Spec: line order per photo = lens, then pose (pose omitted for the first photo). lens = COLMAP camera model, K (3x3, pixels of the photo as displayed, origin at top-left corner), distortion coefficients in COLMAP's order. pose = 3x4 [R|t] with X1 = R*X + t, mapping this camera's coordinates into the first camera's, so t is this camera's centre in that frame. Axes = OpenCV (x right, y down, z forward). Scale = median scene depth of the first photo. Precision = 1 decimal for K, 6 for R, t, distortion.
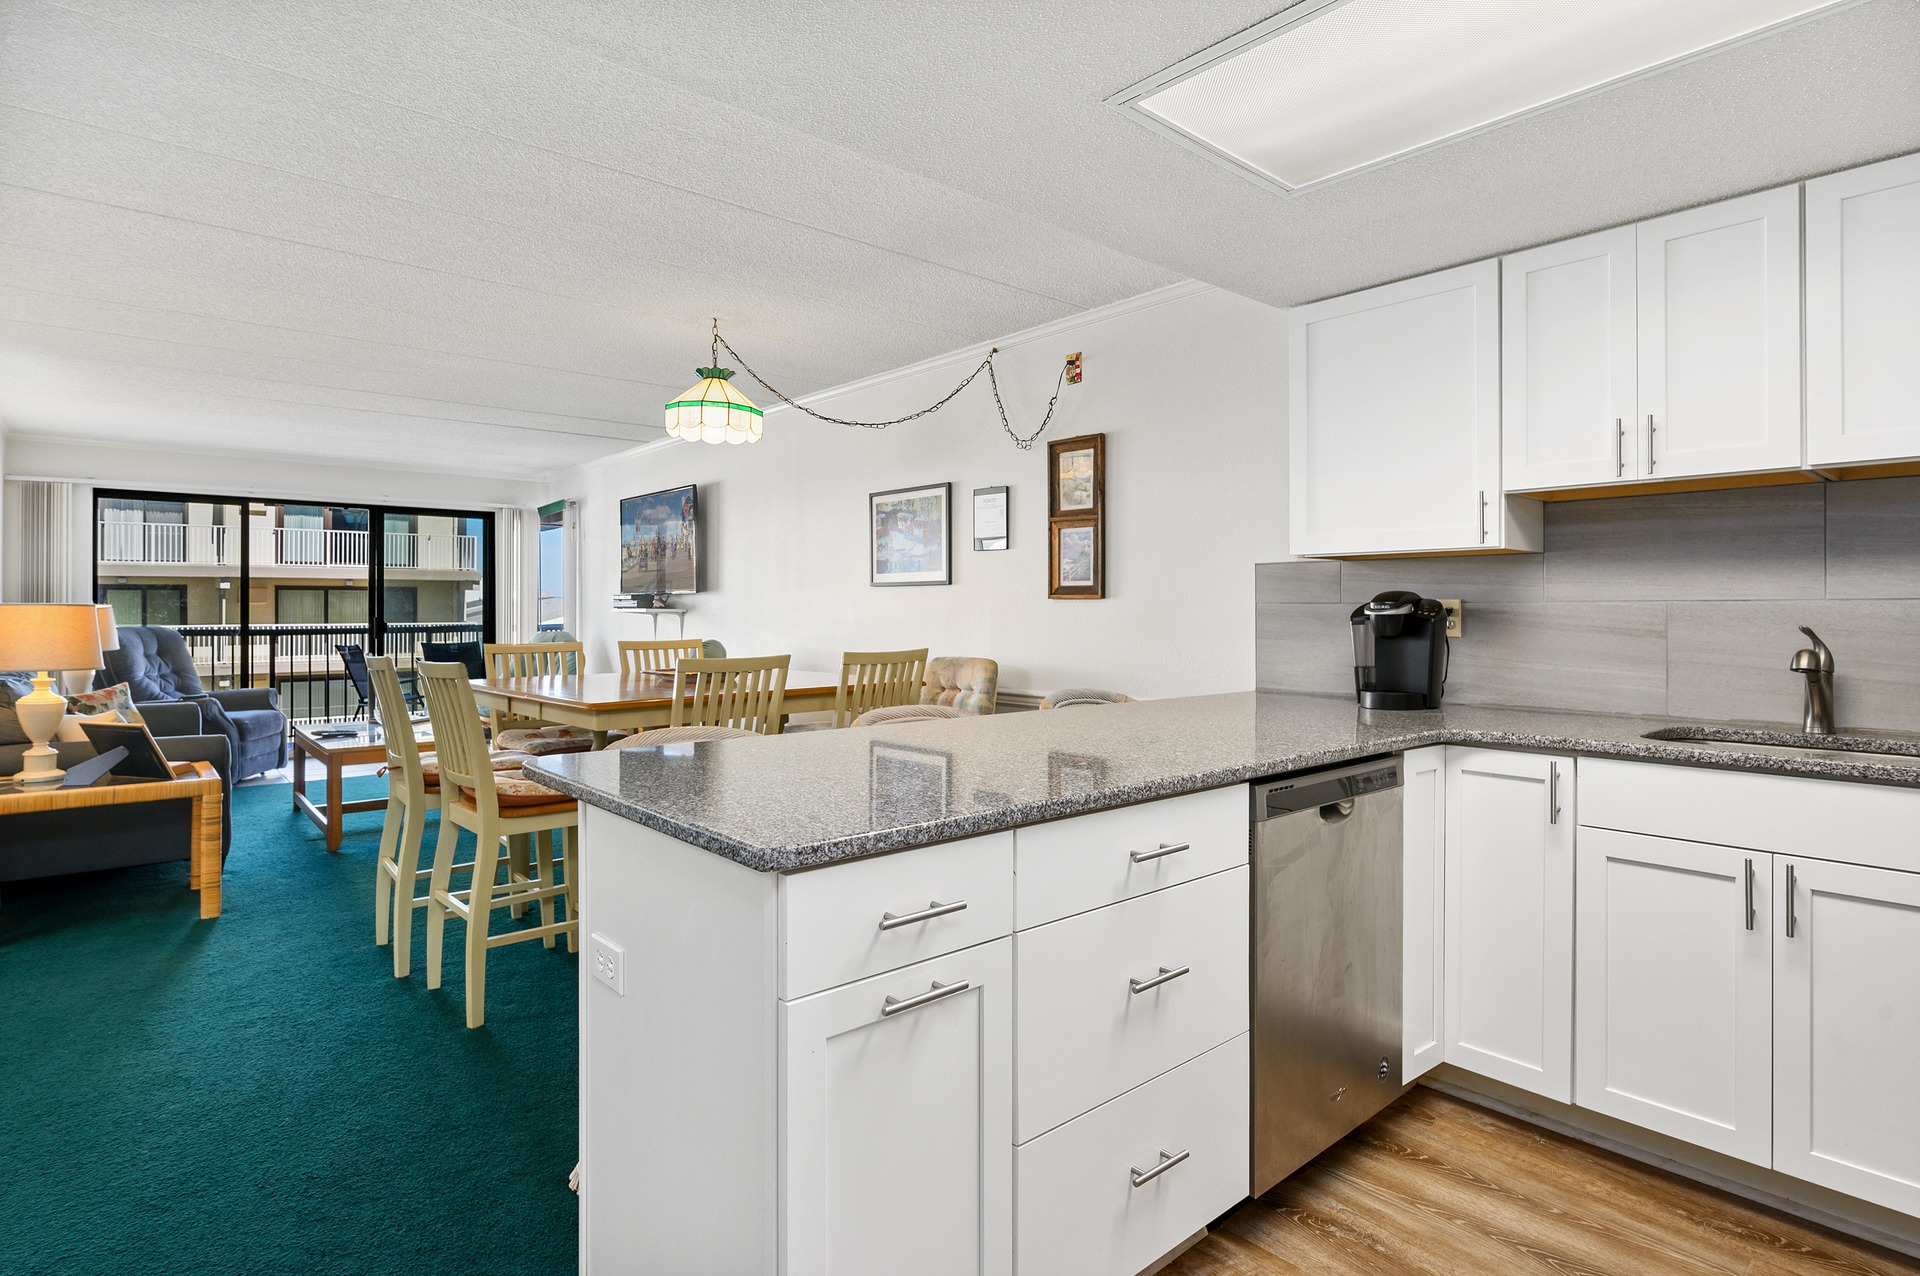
lens RADIAL K [[962.3, 0, 929.8], [0, 962.3, 594.8], [0, 0, 1]] dist [0.006423, 0.000034]
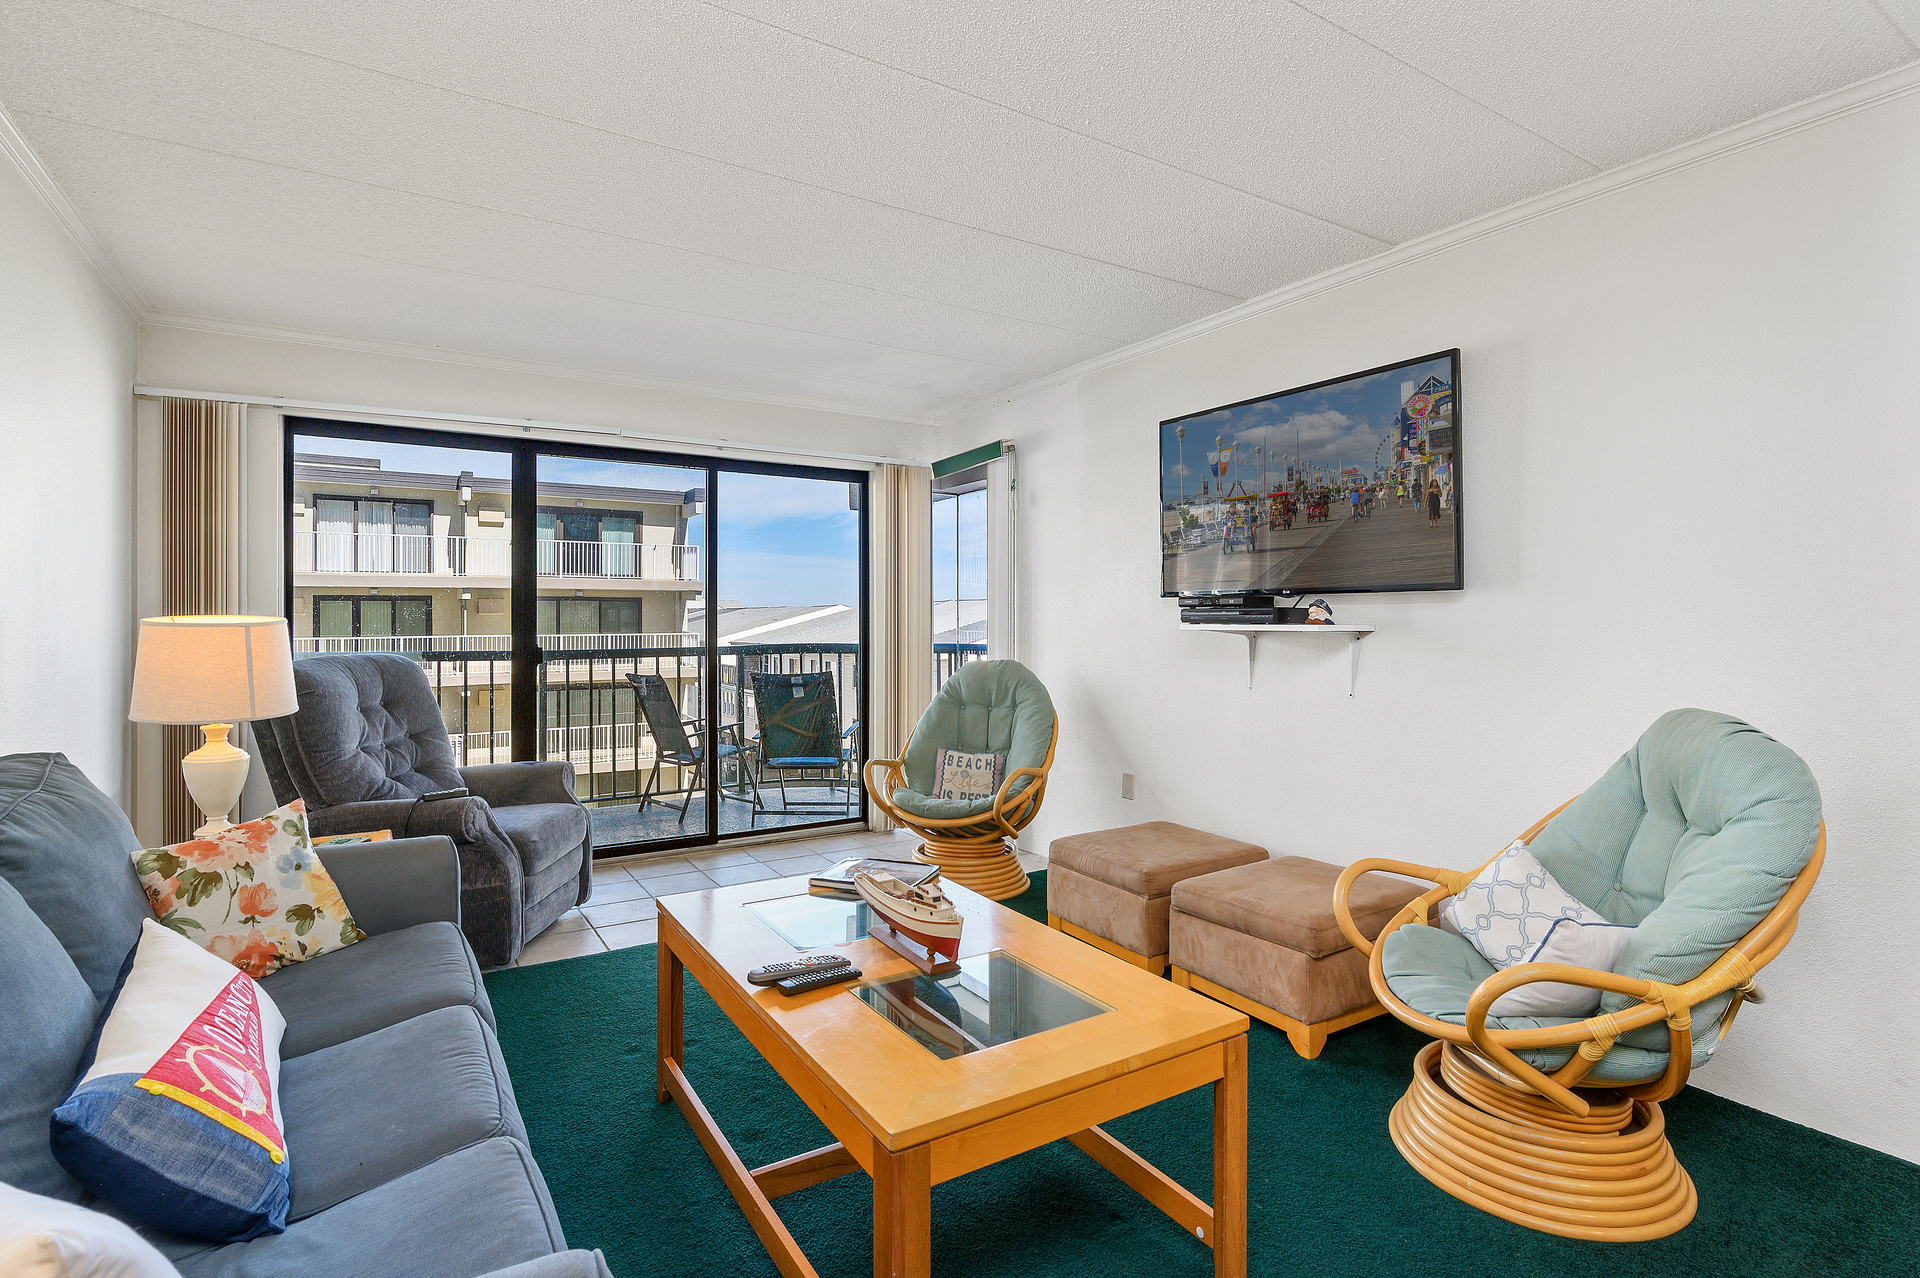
lens RADIAL K [[904.8, 0, 963.3], [0, 904.8, 598.7], [0, 0, 1]] dist [0.005928, -0.000242]
pose [[0.992210, -0.002327, -0.124552, -0.340966], [0.001406, 0.999971, -0.007488, 0.003782], [0.124566, 0.007254, 0.992185, 0.443003]]
